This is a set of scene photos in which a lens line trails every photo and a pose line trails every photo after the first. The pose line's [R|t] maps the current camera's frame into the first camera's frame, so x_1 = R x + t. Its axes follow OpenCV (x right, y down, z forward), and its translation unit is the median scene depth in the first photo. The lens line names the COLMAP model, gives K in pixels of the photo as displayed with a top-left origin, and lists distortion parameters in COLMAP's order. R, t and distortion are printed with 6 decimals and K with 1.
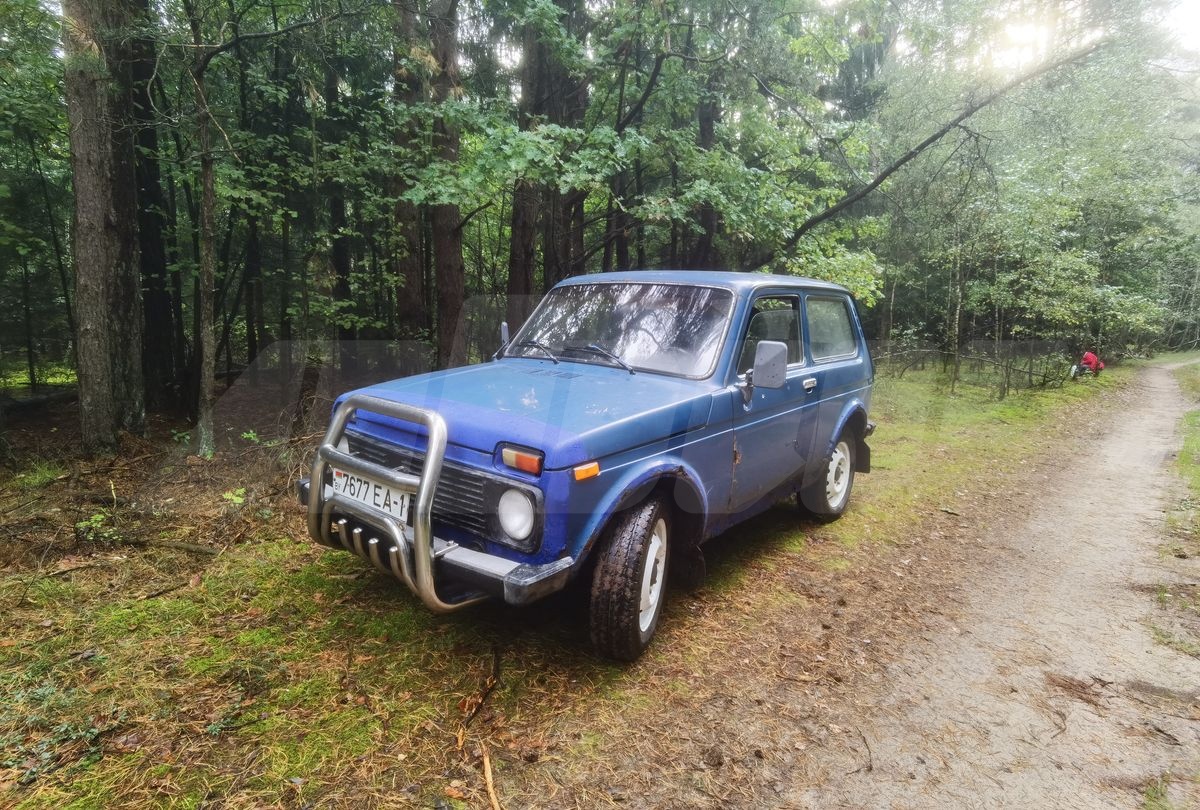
lens RADIAL K [[653.8, 0, 600.0], [0, 653.8, 405.0], [0, 0, 1]] dist [-0.018447, 0.000224]
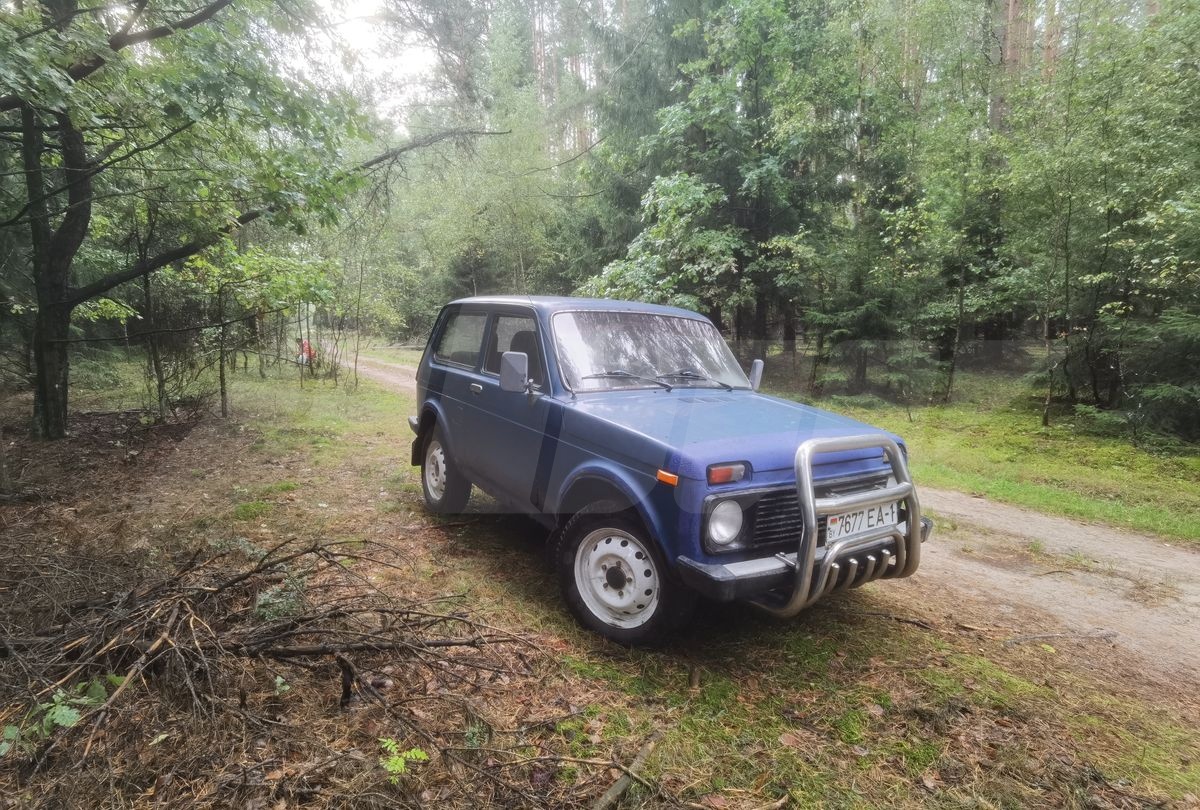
lens RADIAL K [[654.5, 0, 600.6], [0, 654.5, 418.7], [0, 0, 1]] dist [-0.046168, 0.000189]
pose [[0.203302, -0.138697, 0.969243, -1.510322], [0.104483, 0.987337, 0.119370, -0.213999], [-0.973525, 0.077001, 0.215219, 1.213516]]
